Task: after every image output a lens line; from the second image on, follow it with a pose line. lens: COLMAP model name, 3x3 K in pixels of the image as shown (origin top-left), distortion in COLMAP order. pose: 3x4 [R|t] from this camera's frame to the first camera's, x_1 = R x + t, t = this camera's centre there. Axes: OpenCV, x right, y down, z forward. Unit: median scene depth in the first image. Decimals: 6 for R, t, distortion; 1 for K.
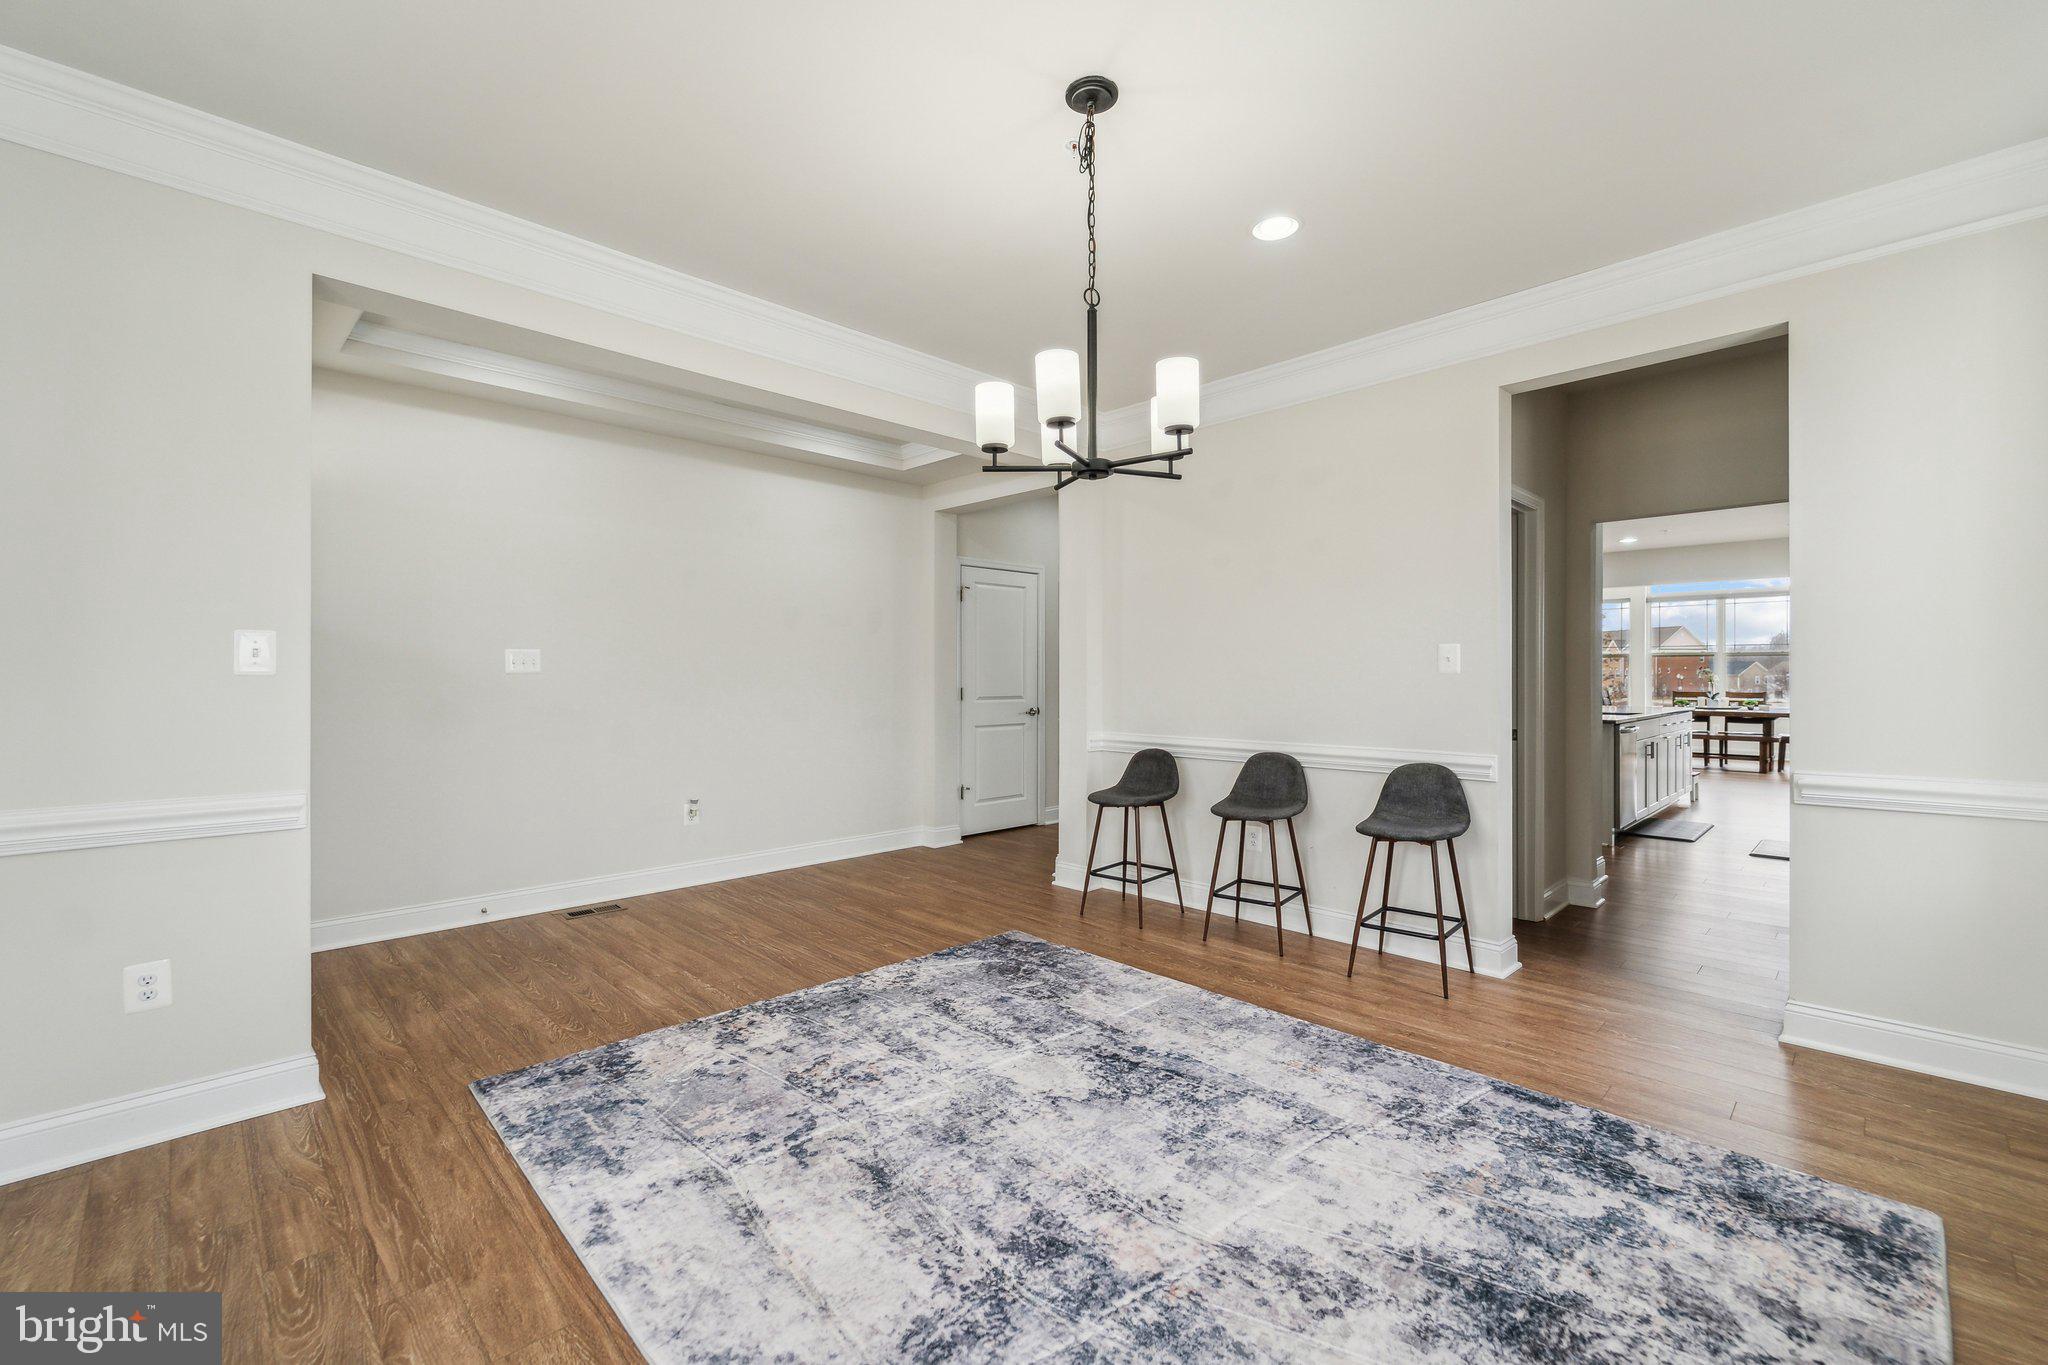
lens RADIAL K [[852.7, 0, 1024.0], [0, 852.7, 682.5], [0, 0, 1]] dist [-0.000940, -0.000323]
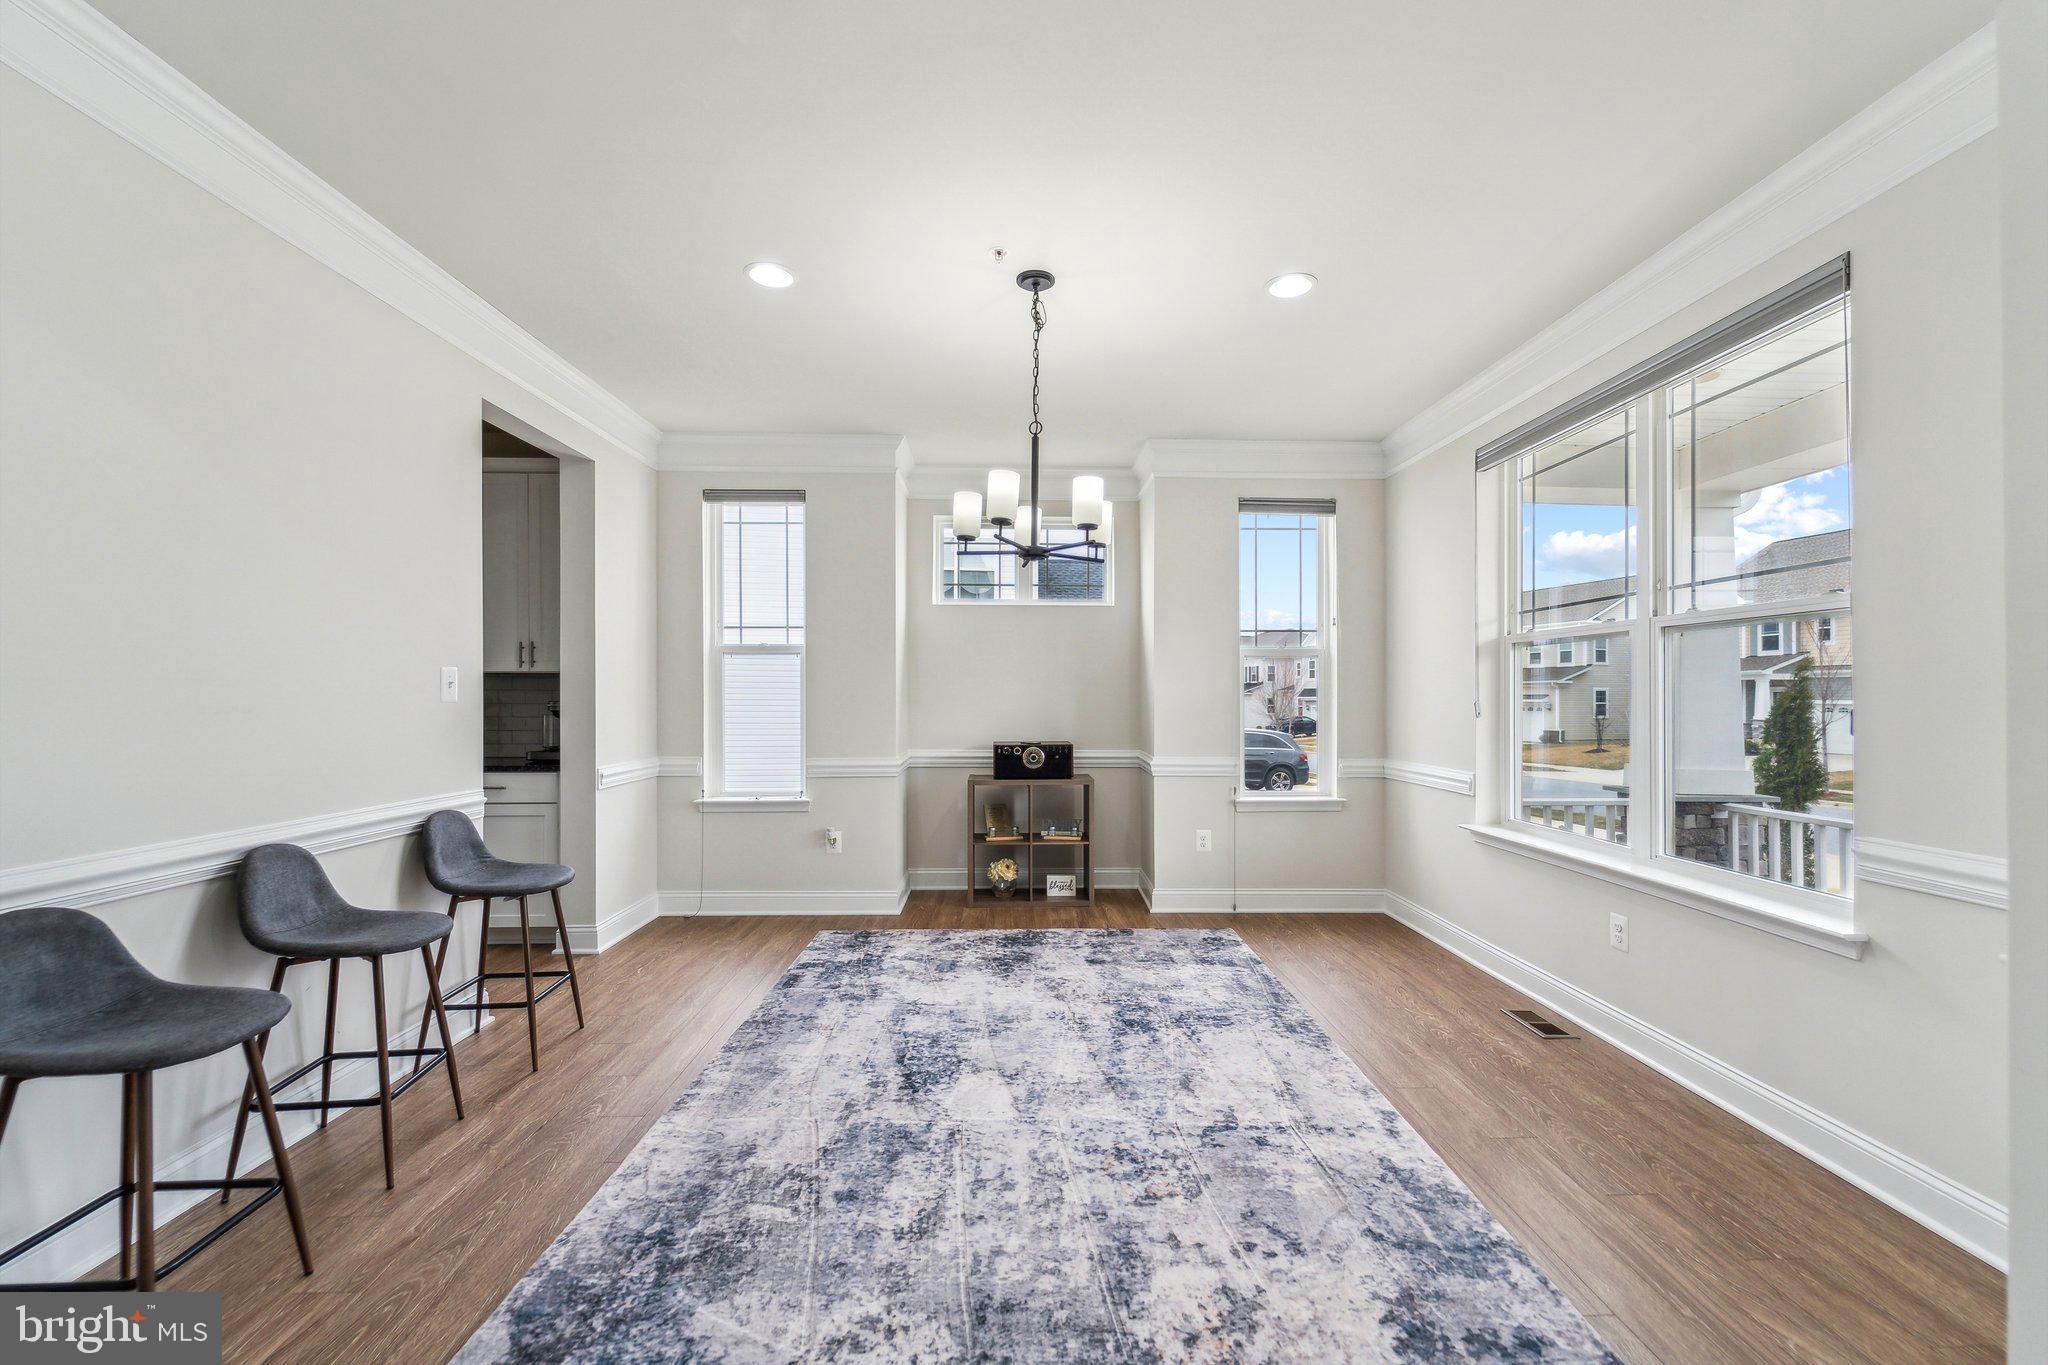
lens RADIAL K [[852.7, 0, 1024.0], [0, 852.7, 682.5], [0, 0, 1]] dist [-0.000940, -0.000323]
pose [[-0.731206, 0.011910, 0.682053, -0.782982], [0.002003, 0.999881, -0.015312, -0.030159], [-0.682154, -0.009830, -0.731142, 1.861243]]
